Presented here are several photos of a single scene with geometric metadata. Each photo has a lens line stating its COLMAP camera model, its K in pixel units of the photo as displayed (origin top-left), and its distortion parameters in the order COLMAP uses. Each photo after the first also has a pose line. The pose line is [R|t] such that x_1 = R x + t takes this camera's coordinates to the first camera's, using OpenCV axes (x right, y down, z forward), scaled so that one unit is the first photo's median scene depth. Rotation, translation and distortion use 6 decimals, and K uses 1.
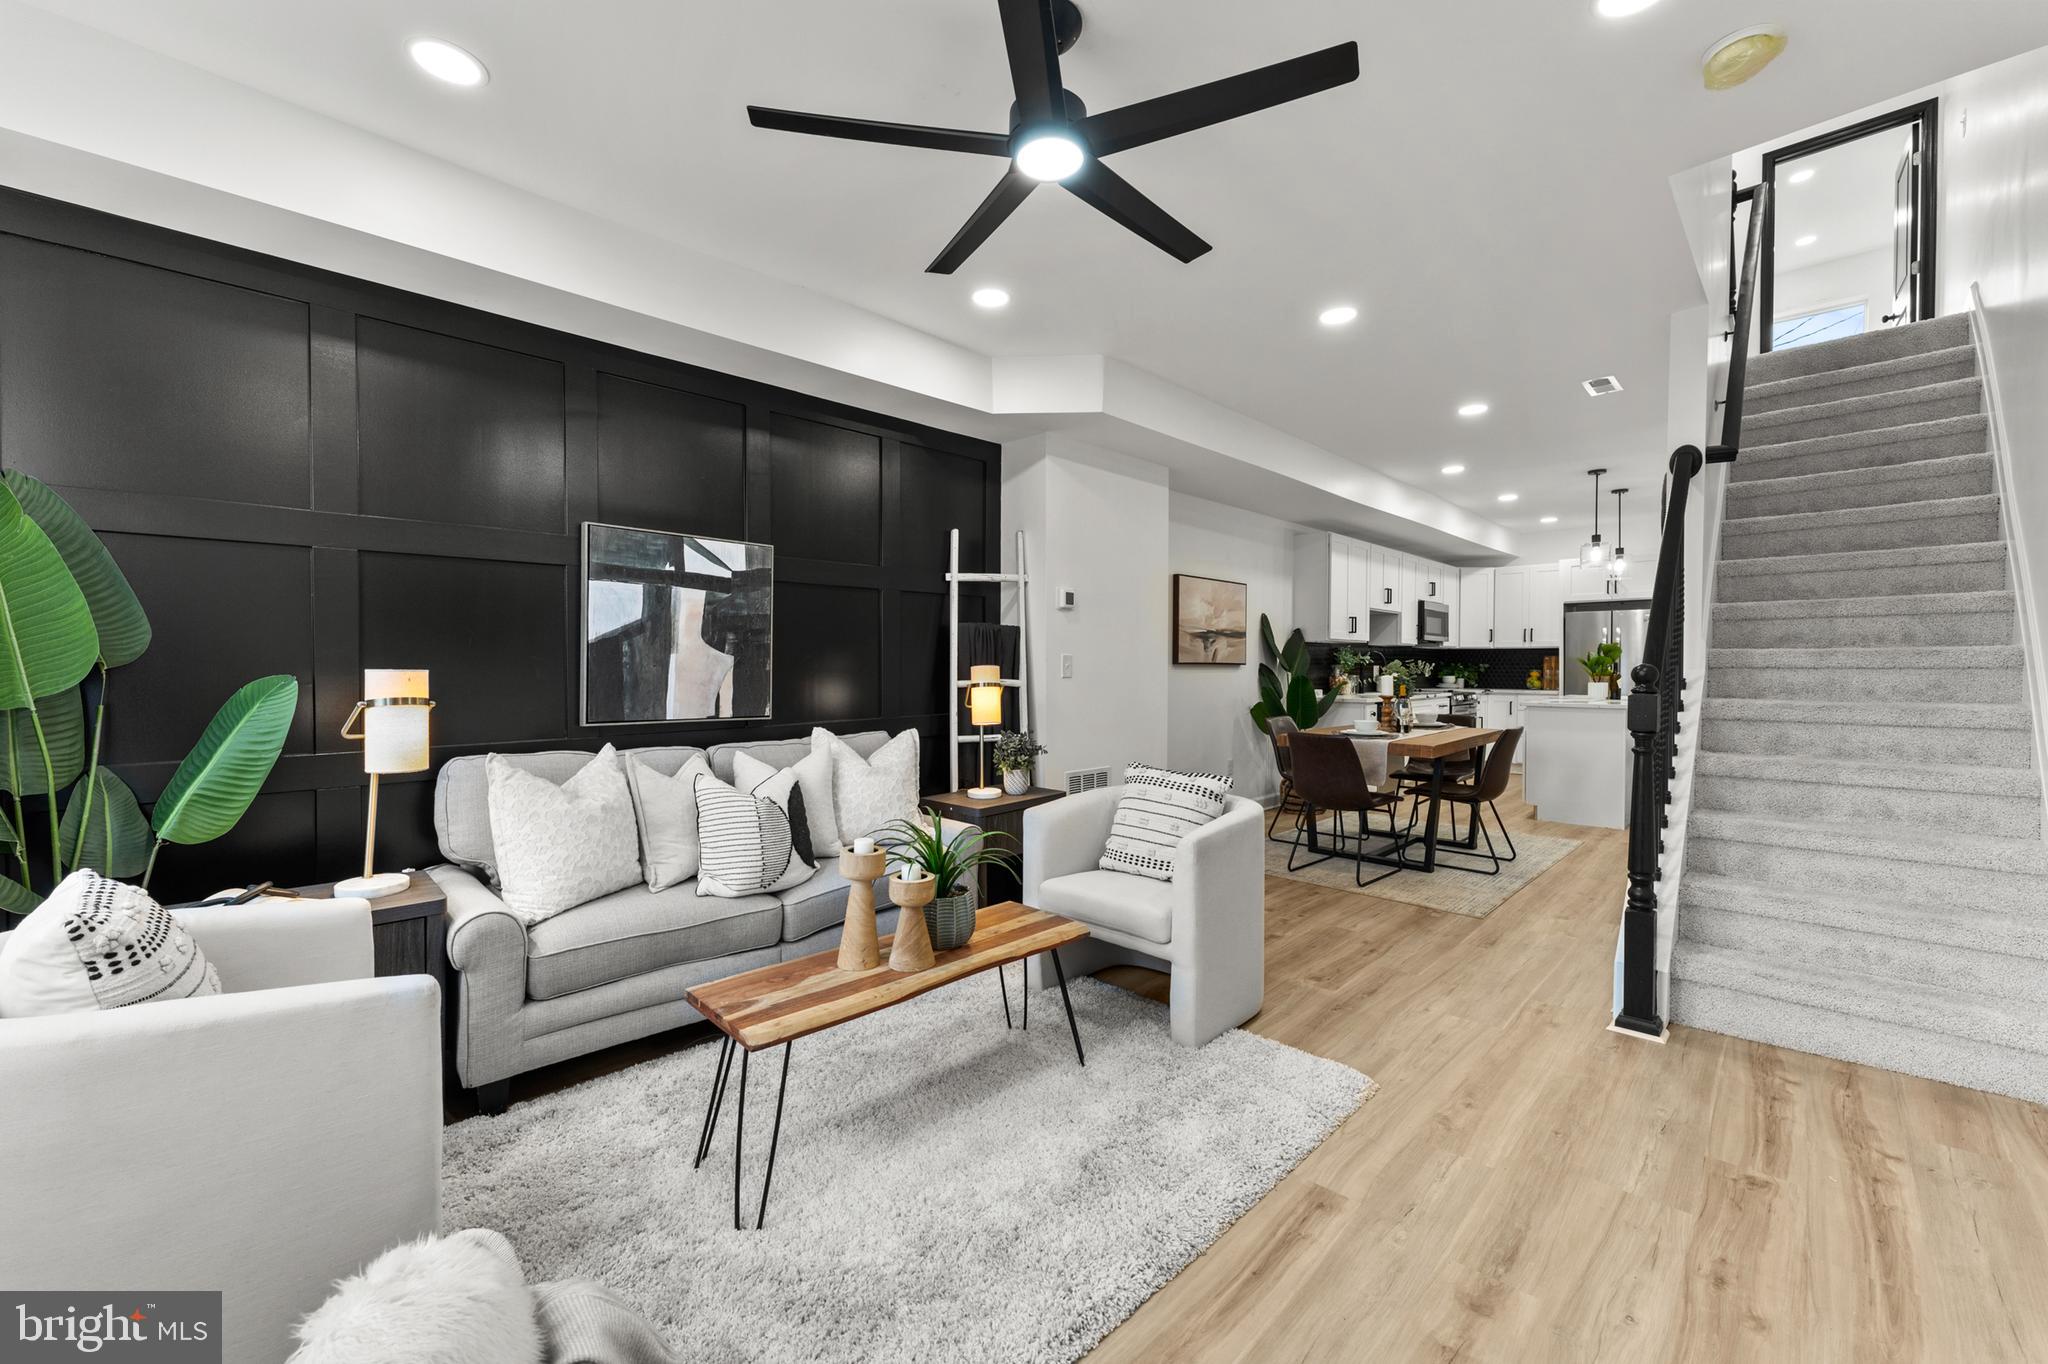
lens RADIAL K [[819.2, 0, 1012.7], [0, 819.2, 699.1], [0, 0, 1]] dist [-0.001276, -0.000564]
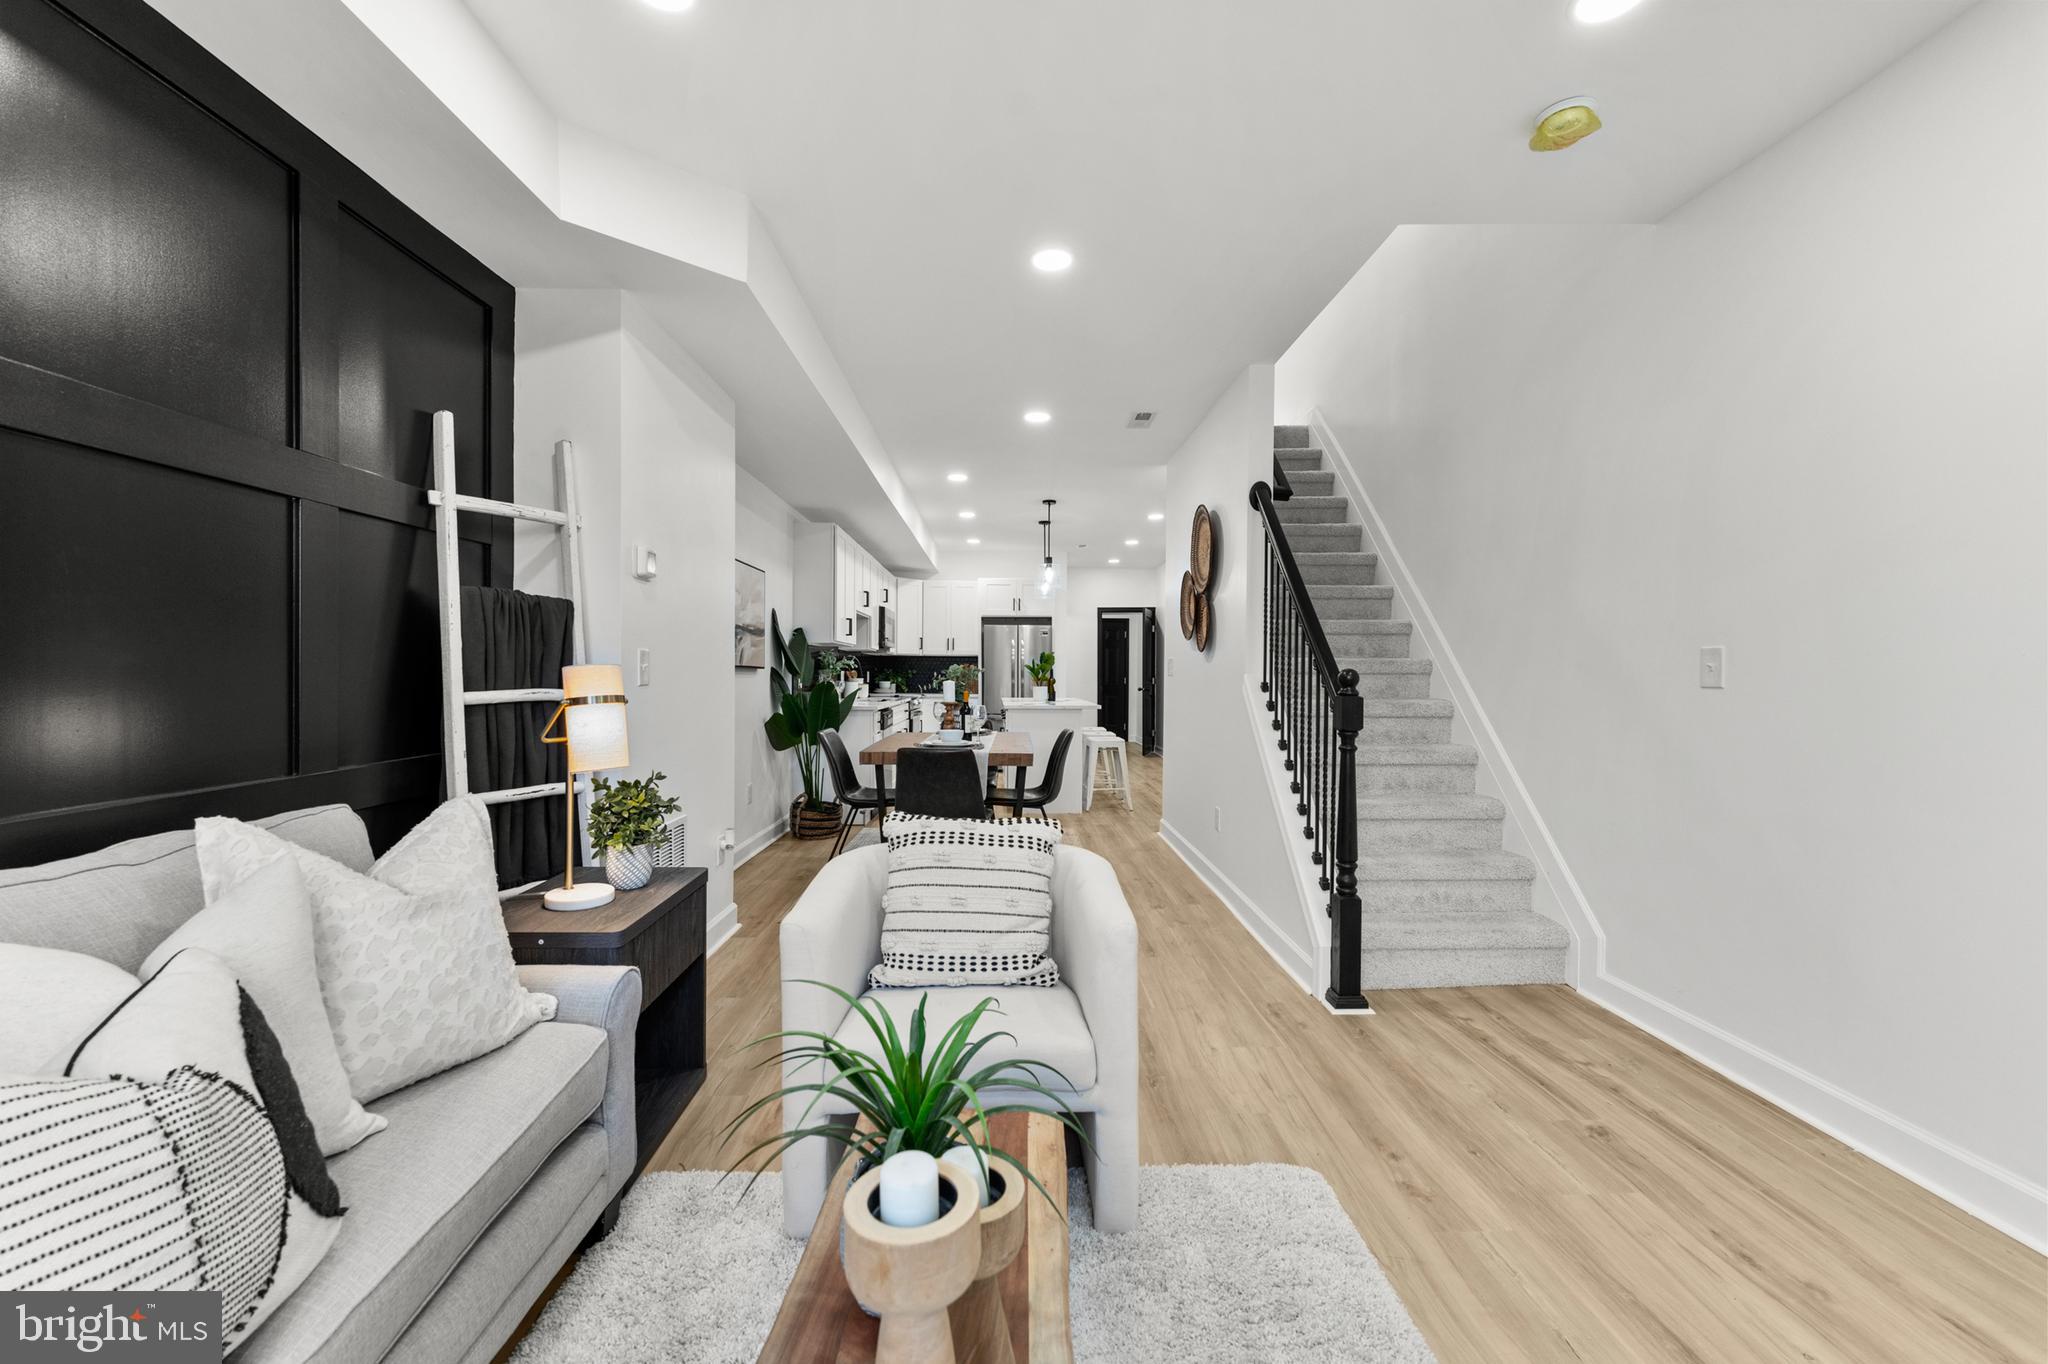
lens RADIAL K [[819.2, 0, 1027.9], [0, 819.2, 690.6], [0, 0, 1]] dist [-0.001276, -0.000564]
pose [[0.690452, -0.011365, 0.723289, -0.212477], [0.024190, 0.999680, -0.007384, -0.011040], [-0.722973, 0.022594, 0.690506, 0.380500]]
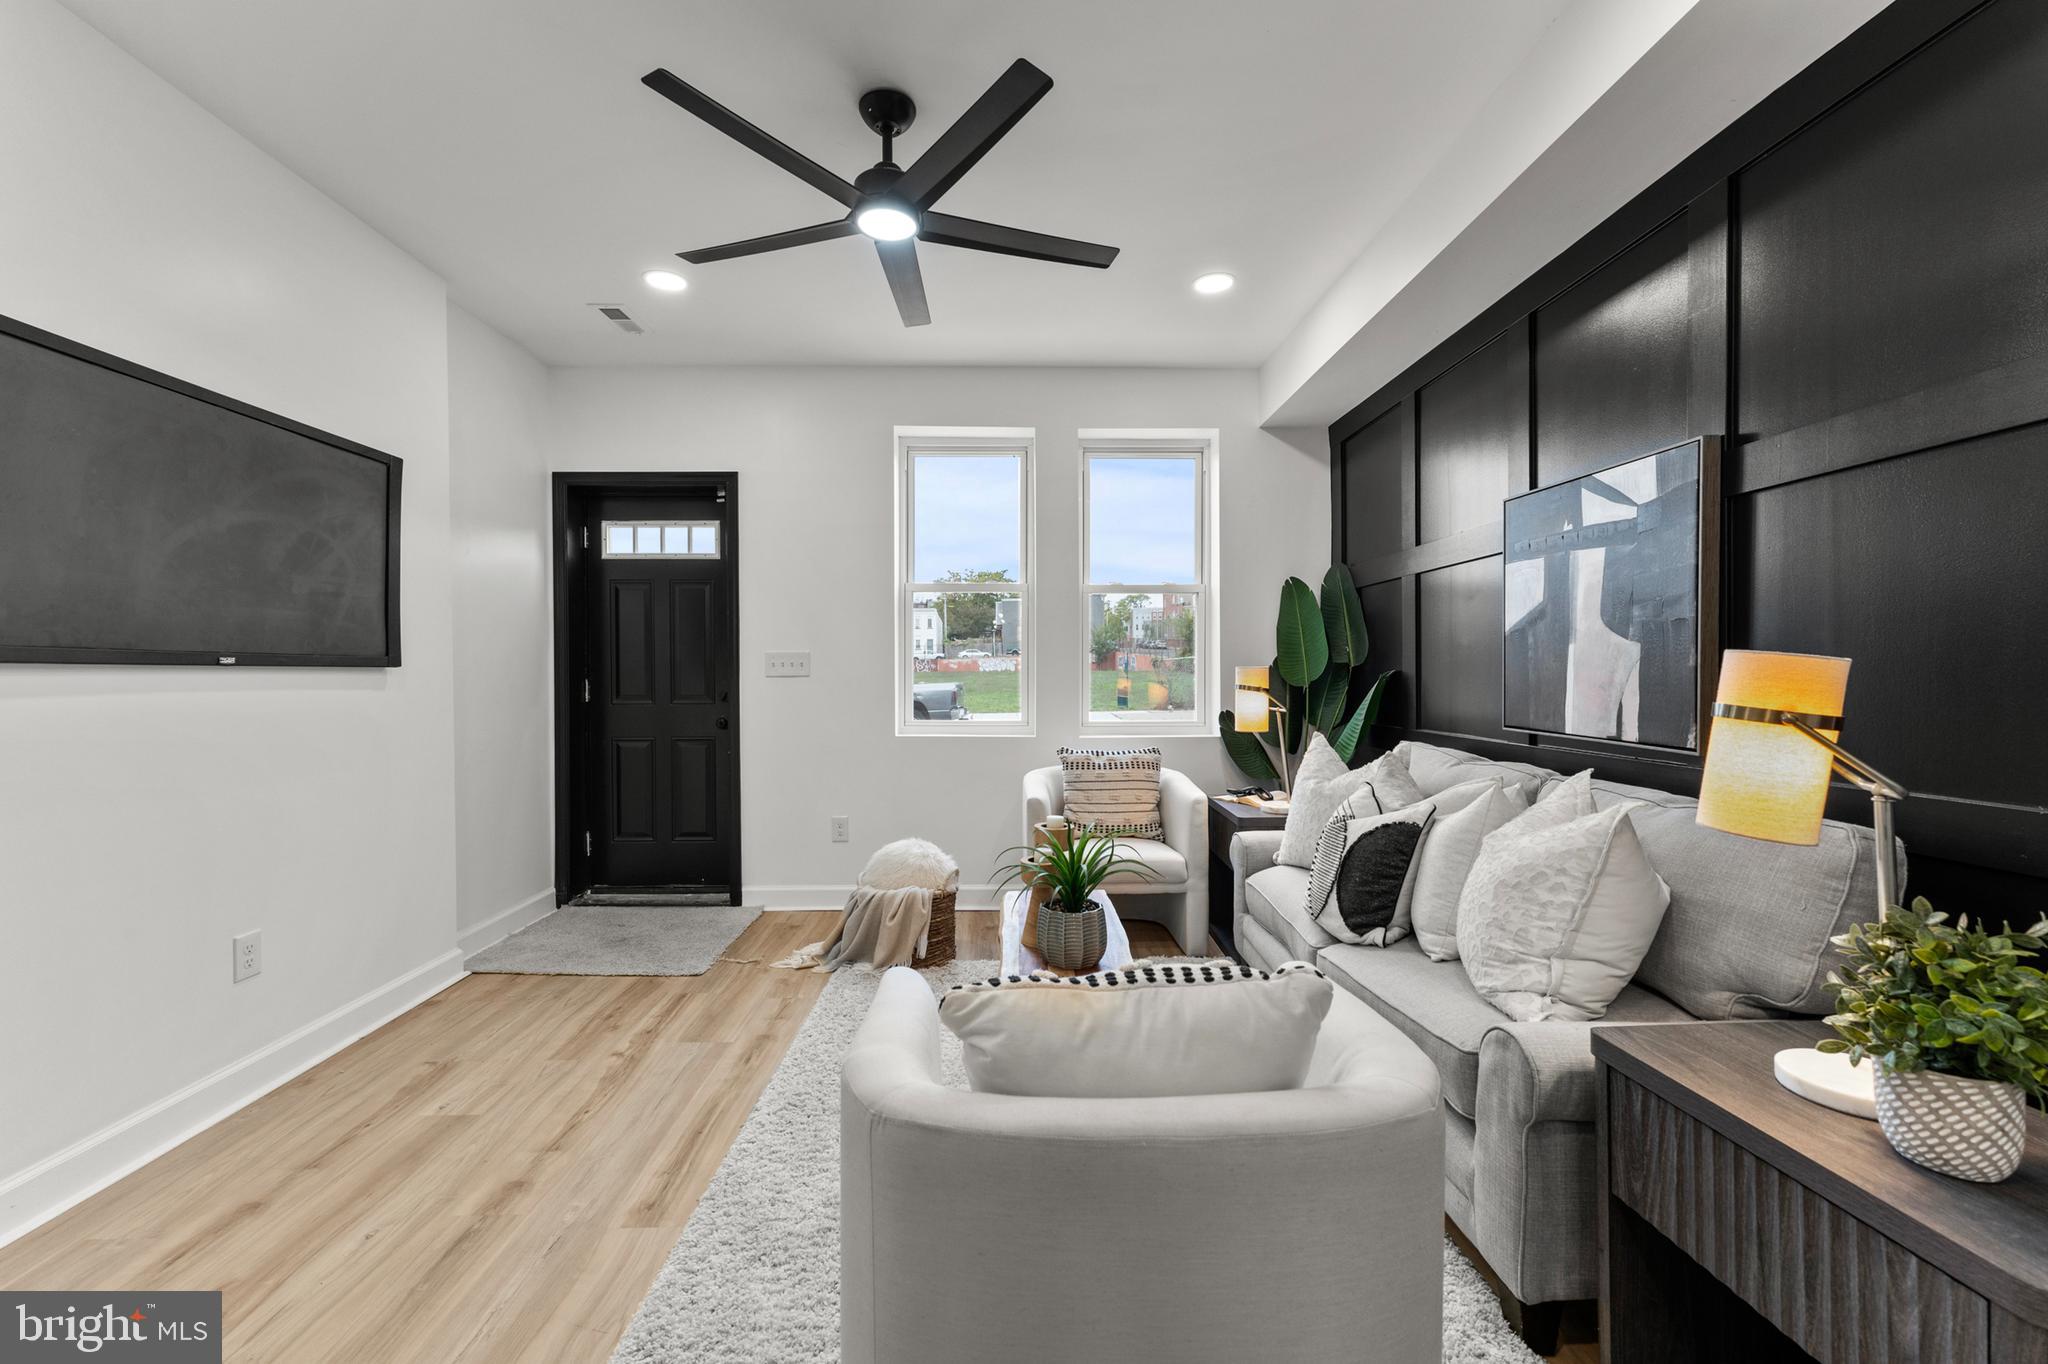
lens RADIAL K [[819.2, 0, 1025.7], [0, 819.2, 685.6], [0, 0, 1]] dist [-0.001276, -0.000564]
pose [[-0.689606, 0.016599, -0.723994, 0.362000], [-0.023736, 0.998682, 0.045505, -0.032262], [0.723795, 0.048565, -0.688304, 0.931531]]
